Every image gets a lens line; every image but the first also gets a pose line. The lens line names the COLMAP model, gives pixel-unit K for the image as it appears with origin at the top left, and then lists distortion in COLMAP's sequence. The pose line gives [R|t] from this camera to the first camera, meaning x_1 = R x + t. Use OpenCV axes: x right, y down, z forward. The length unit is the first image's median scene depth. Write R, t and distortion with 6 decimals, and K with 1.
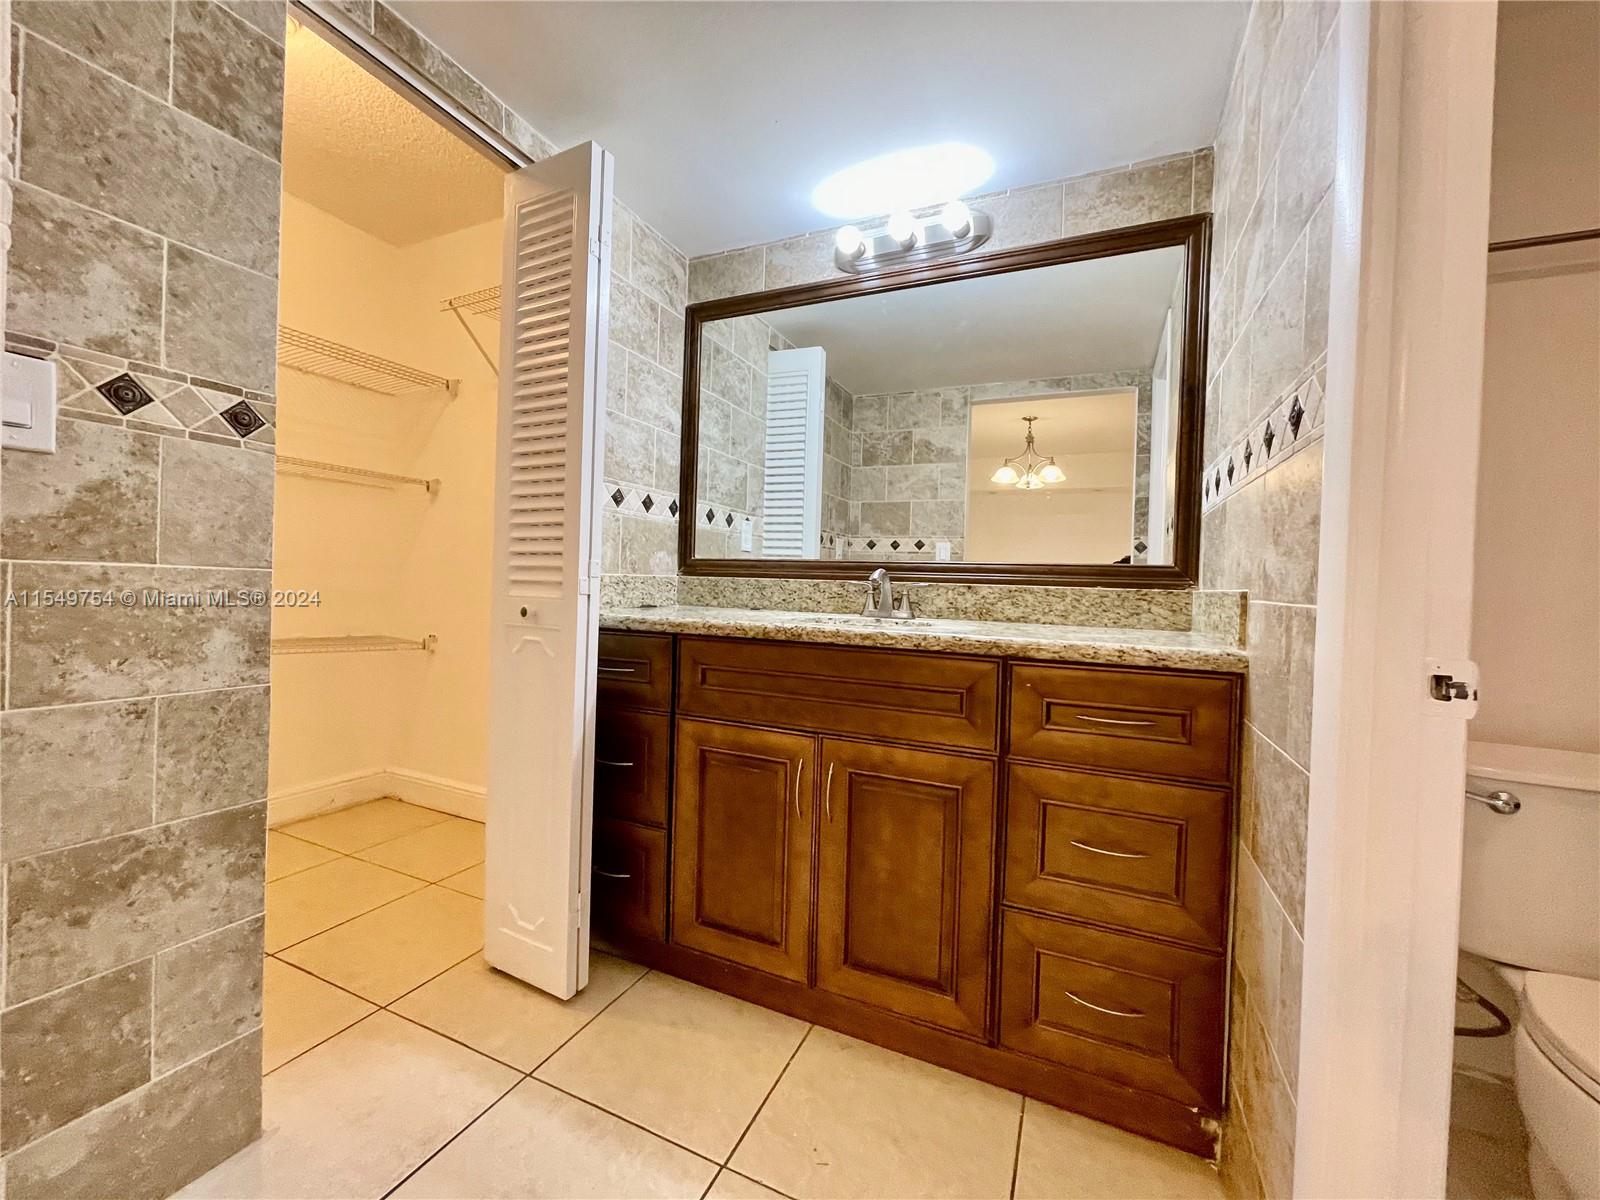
lens RADIAL K [[645.4, 0, 797.1], [0, 645.4, 590.2], [0, 0, 1]] dist [0.000275, -0.000840]
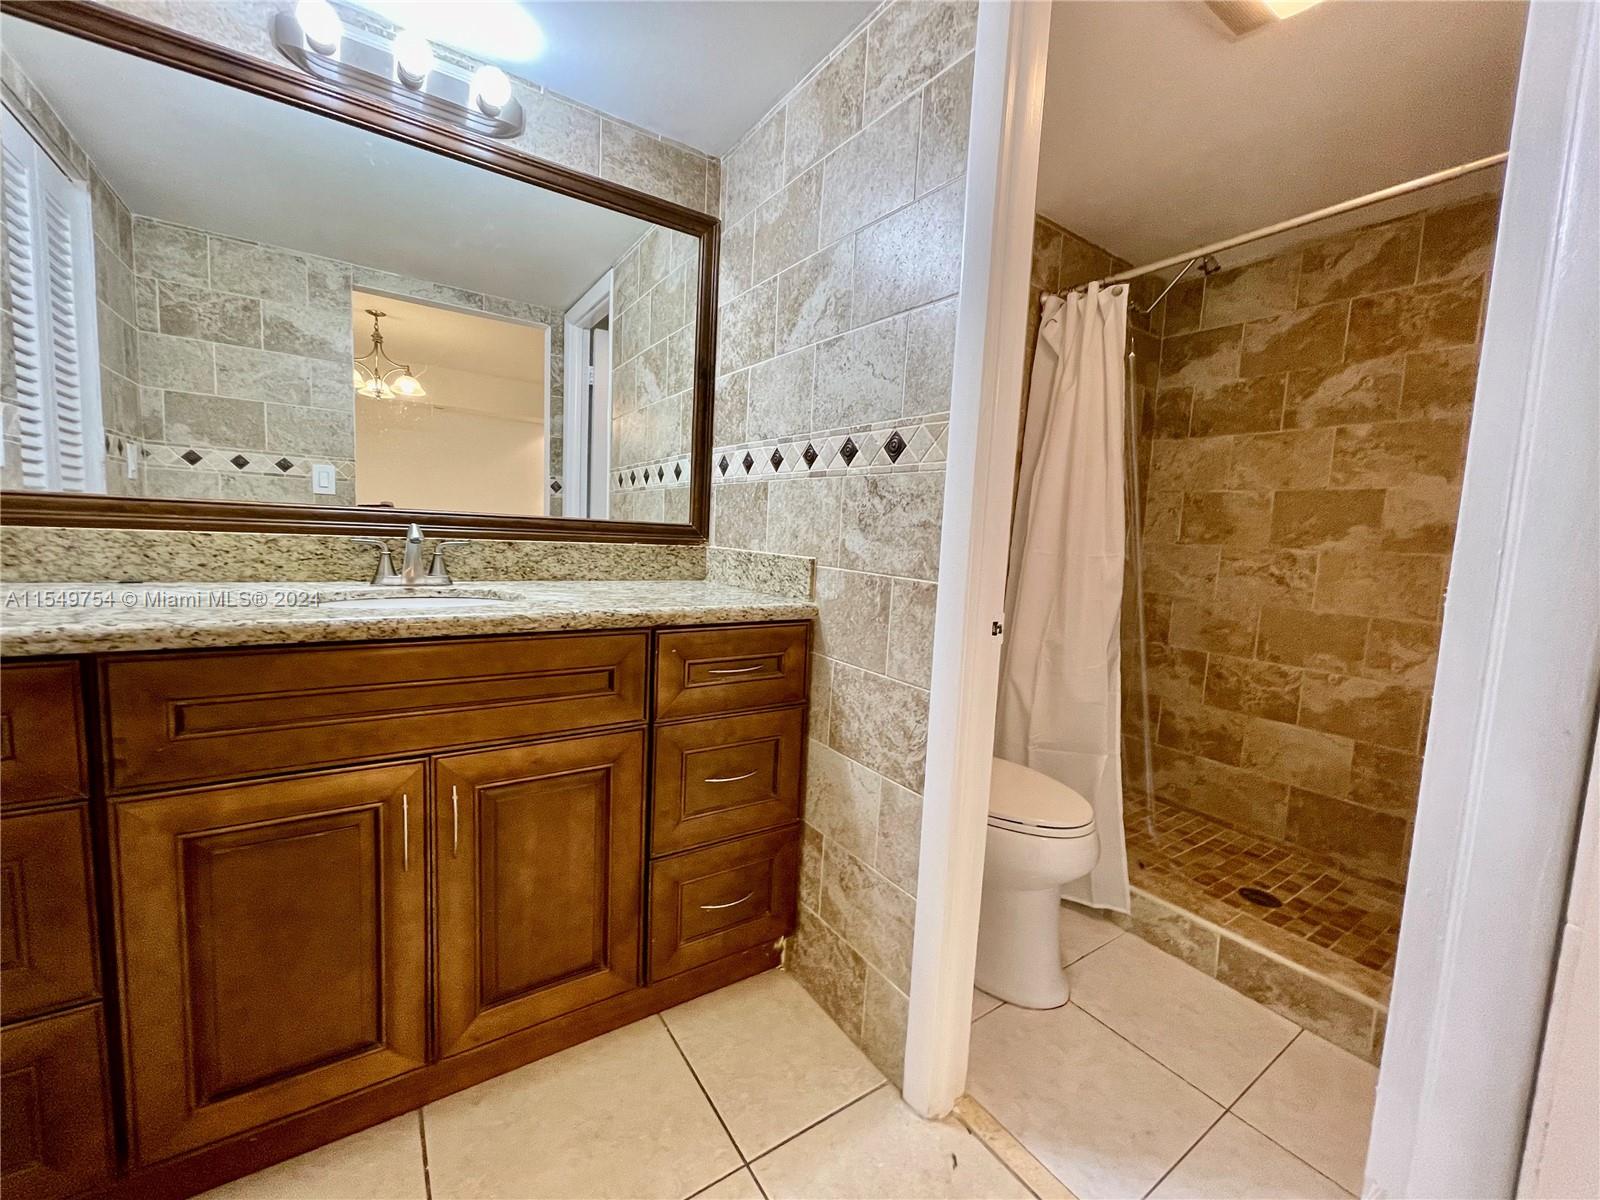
lens RADIAL K [[645.4, 0, 797.1], [0, 645.4, 590.2], [0, 0, 1]] dist [0.000275, -0.000840]
pose [[0.523187, -0.086045, 0.847863, -0.321268], [-0.024415, 0.992968, 0.115837, -0.060145], [-0.851868, -0.081305, 0.517407, 0.221829]]
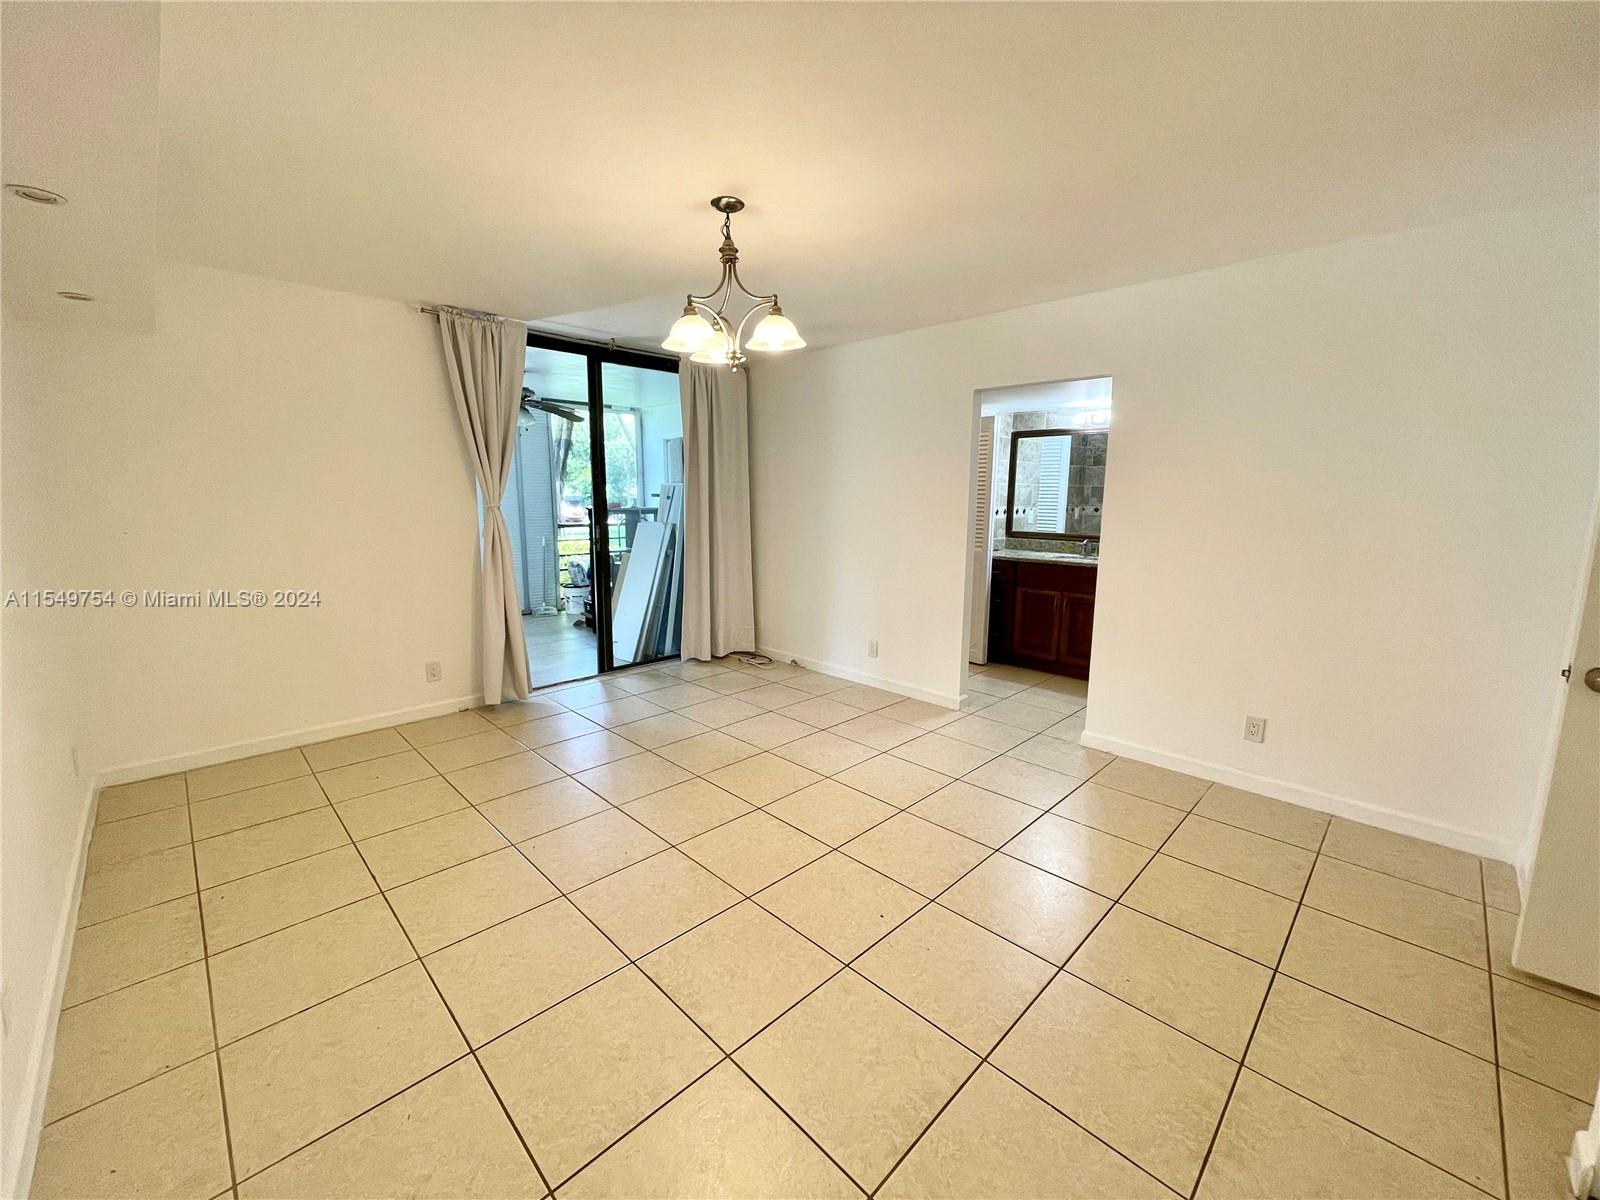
lens RADIAL K [[645.4, 0, 797.1], [0, 645.4, 590.2], [0, 0, 1]] dist [0.000275, -0.000840]
pose [[0.935987, 0.026984, -0.351000, -0.072147], [0.019481, 0.991560, 0.128177, -0.222151], [0.351496, -0.126809, 0.927561, -2.388353]]
